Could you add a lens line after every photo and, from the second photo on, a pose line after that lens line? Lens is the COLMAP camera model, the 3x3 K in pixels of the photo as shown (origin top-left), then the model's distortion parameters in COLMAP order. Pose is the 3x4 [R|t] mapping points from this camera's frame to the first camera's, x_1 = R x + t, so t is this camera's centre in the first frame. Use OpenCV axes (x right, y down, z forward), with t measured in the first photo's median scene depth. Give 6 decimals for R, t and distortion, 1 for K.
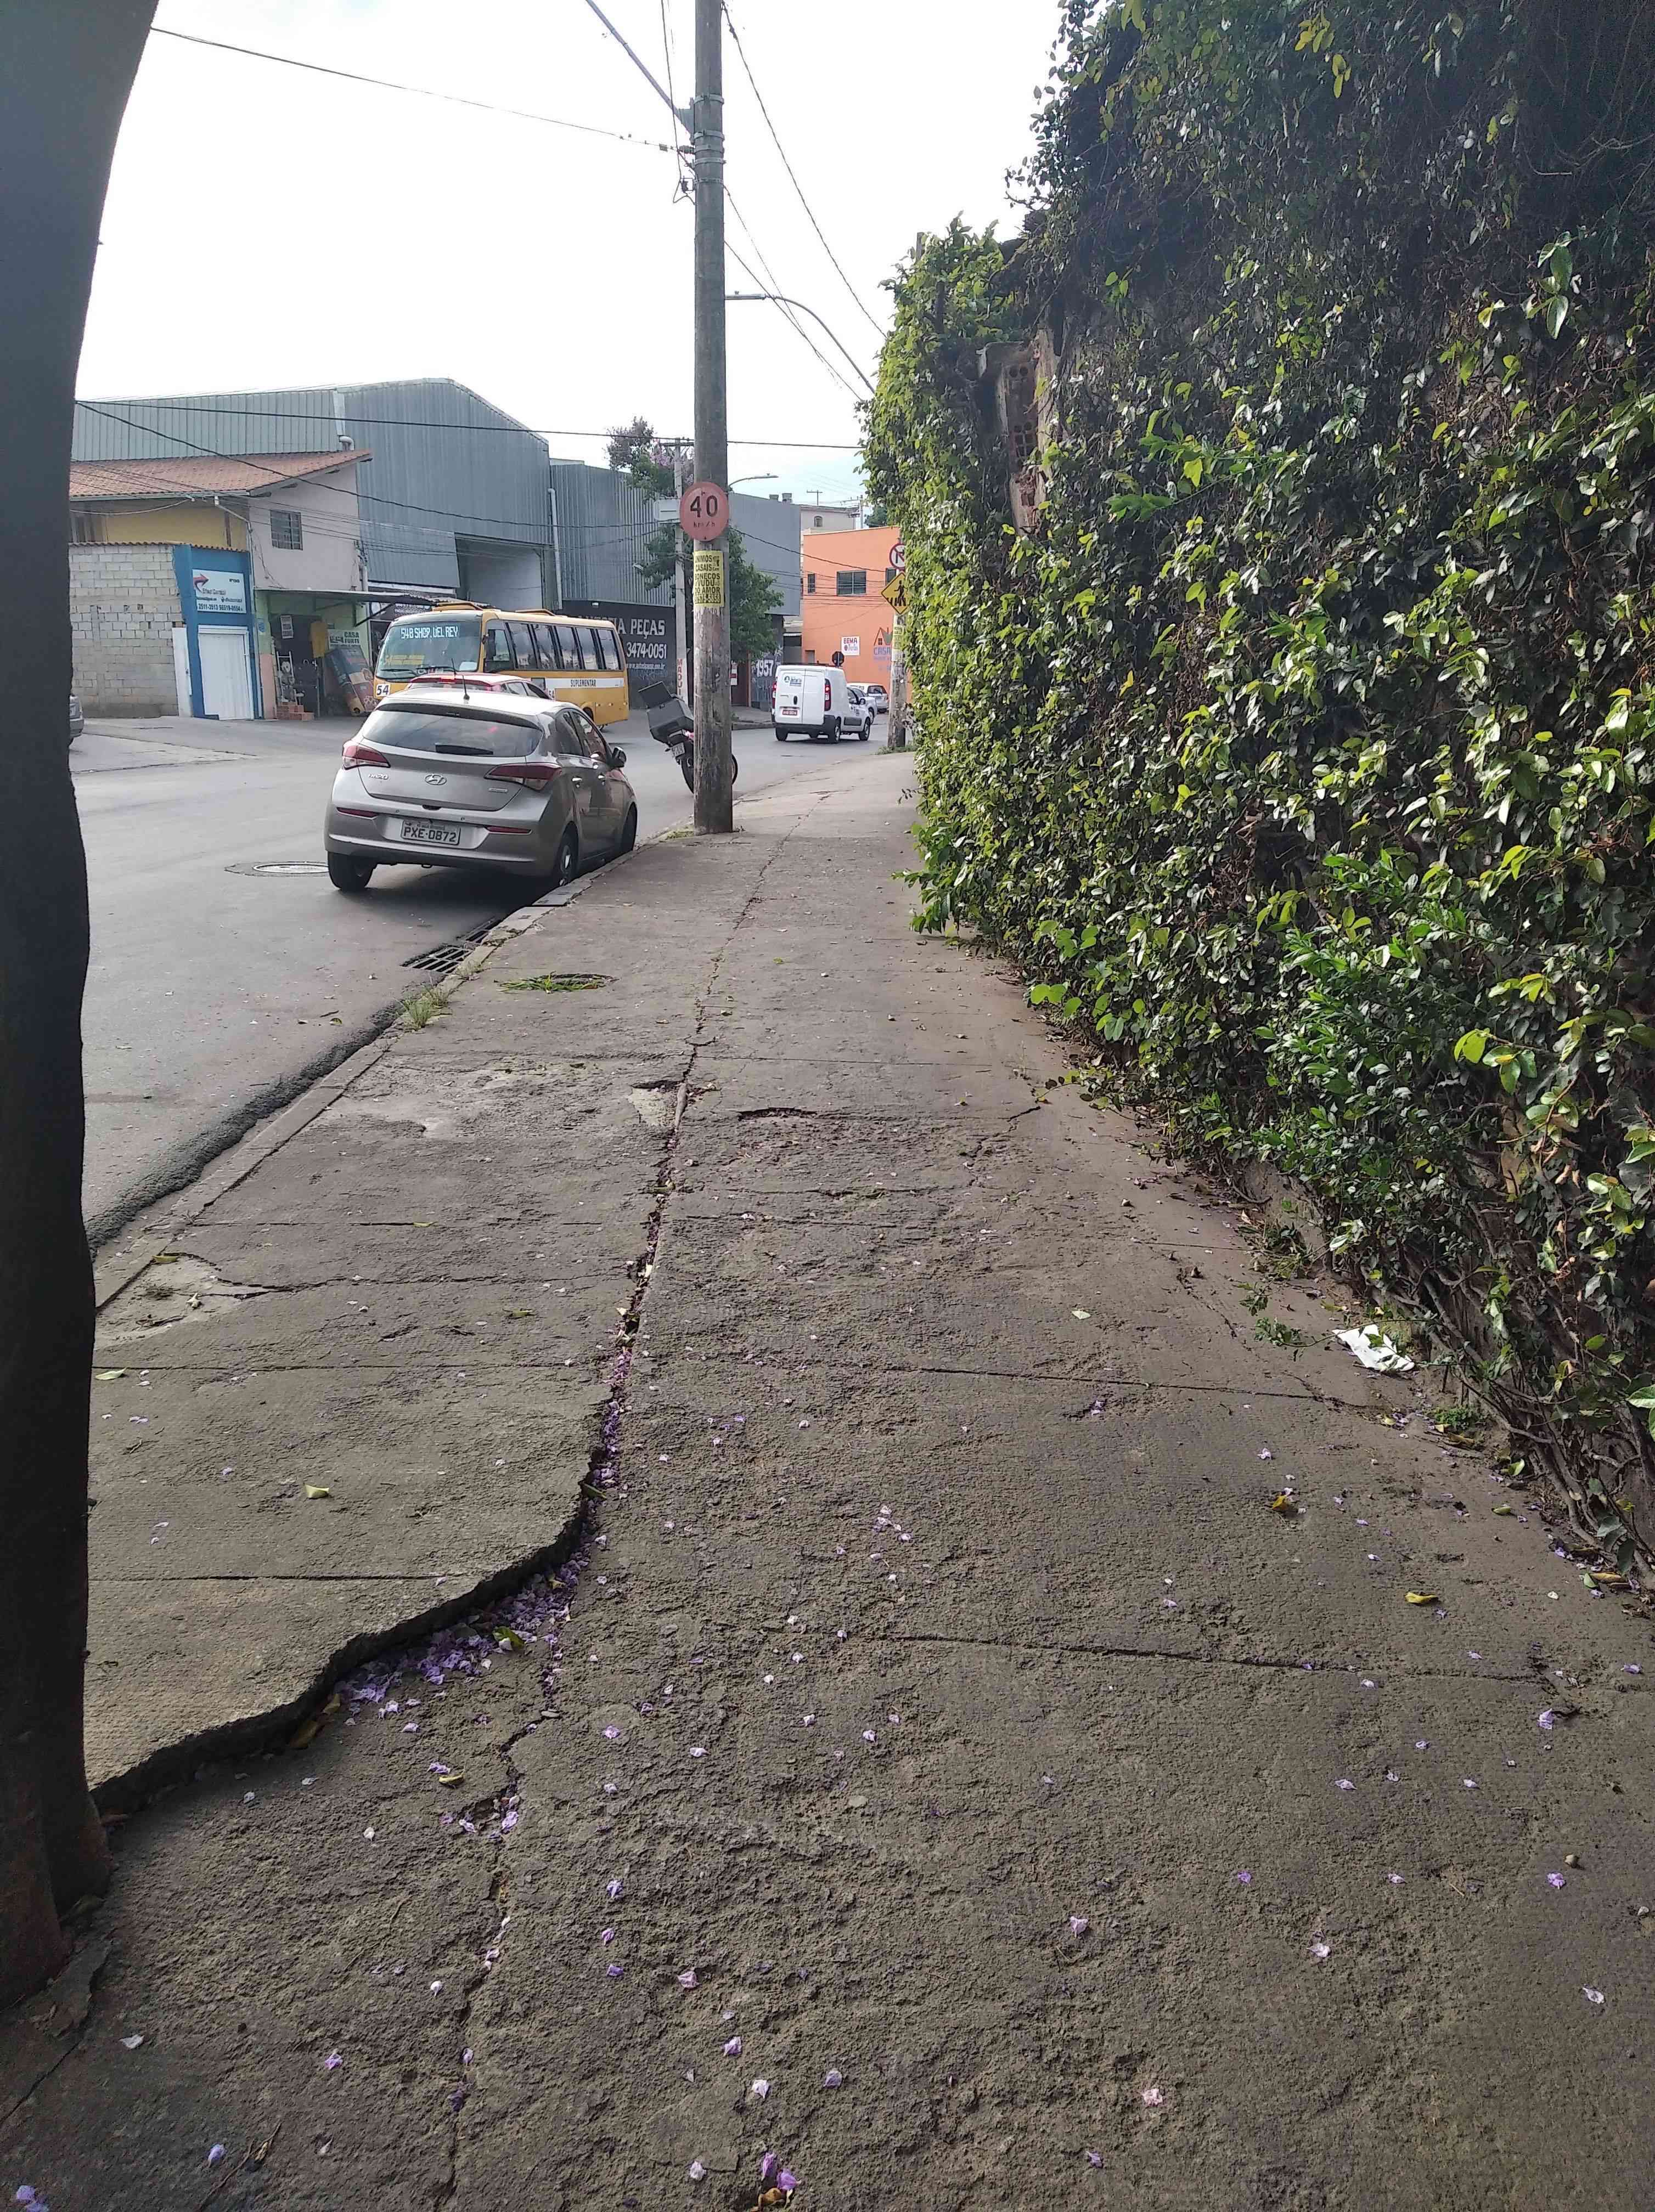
lens RADIAL K [[1878.6, 0, 824.3], [0, 1878.6, 1164.1], [0, 0, 1]] dist [0.086551, -0.165157]
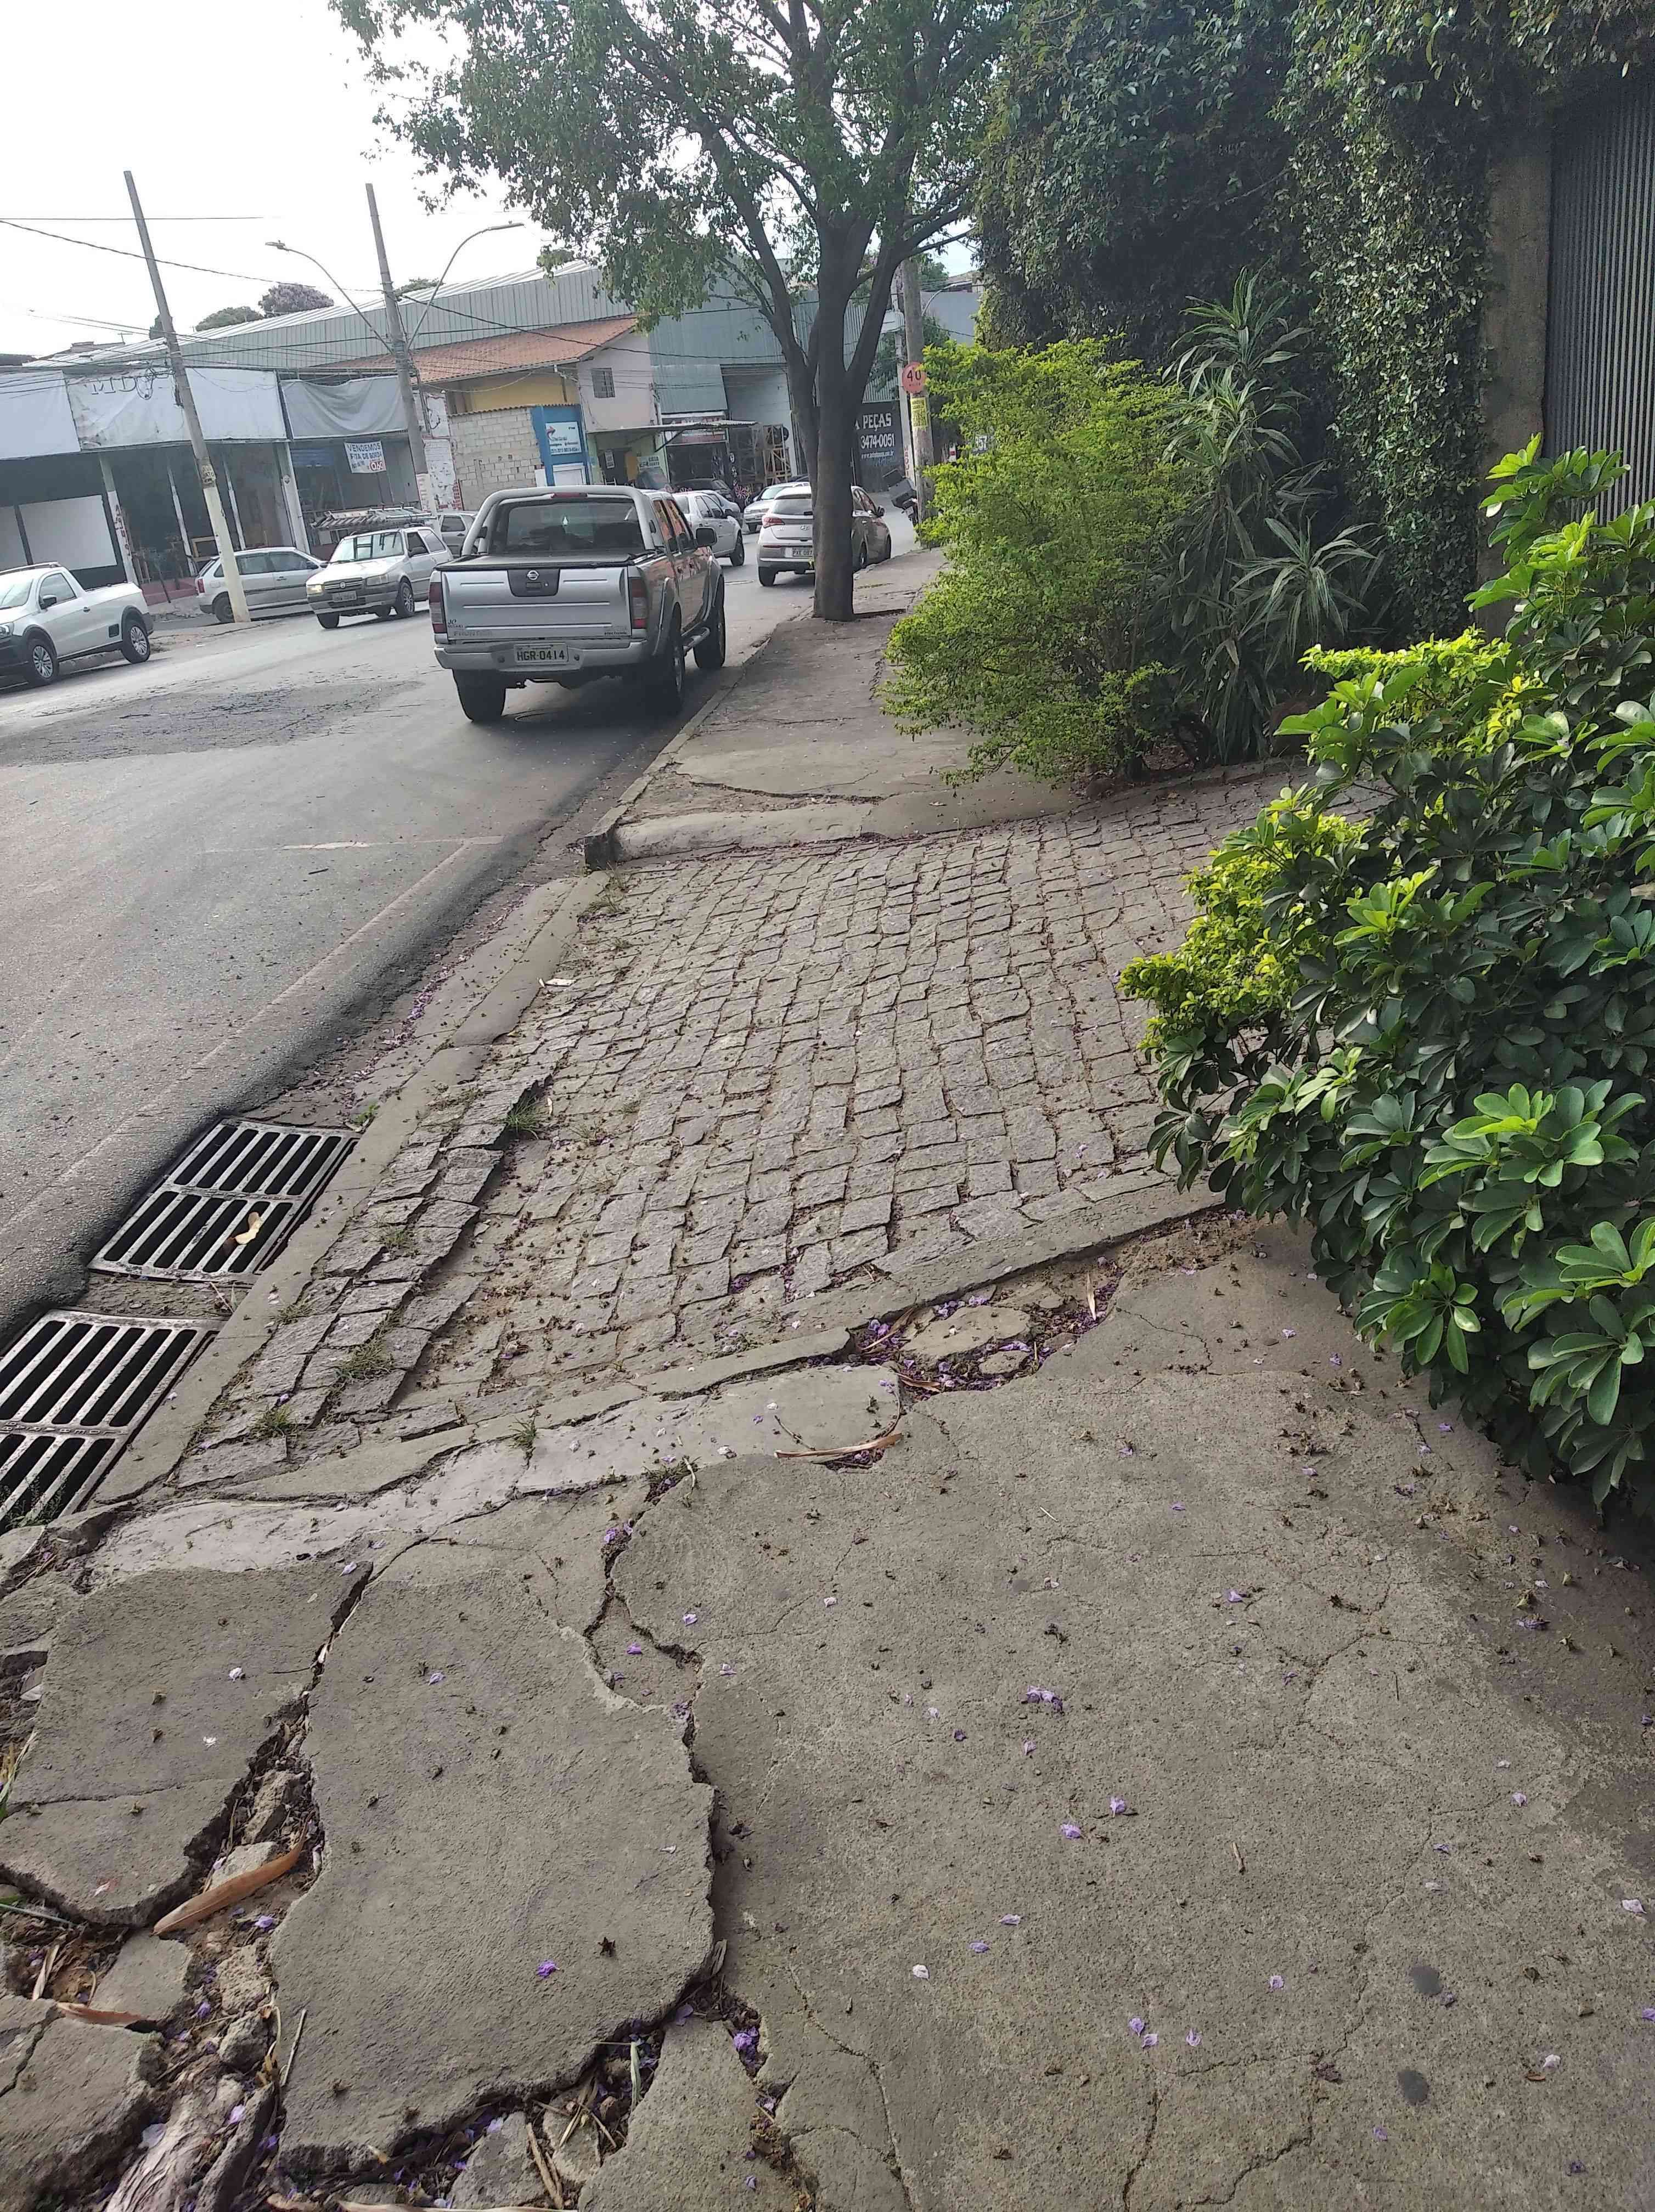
lens RADIAL K [[1878.6, 0, 824.3], [0, 1878.6, 1164.1], [0, 0, 1]] dist [0.086551, -0.165157]
pose [[0.987582, -0.061229, -0.144680, 0.026799], [0.076186, 0.992045, 0.100209, 0.087004], [0.137393, -0.109987, 0.984391, -0.349892]]
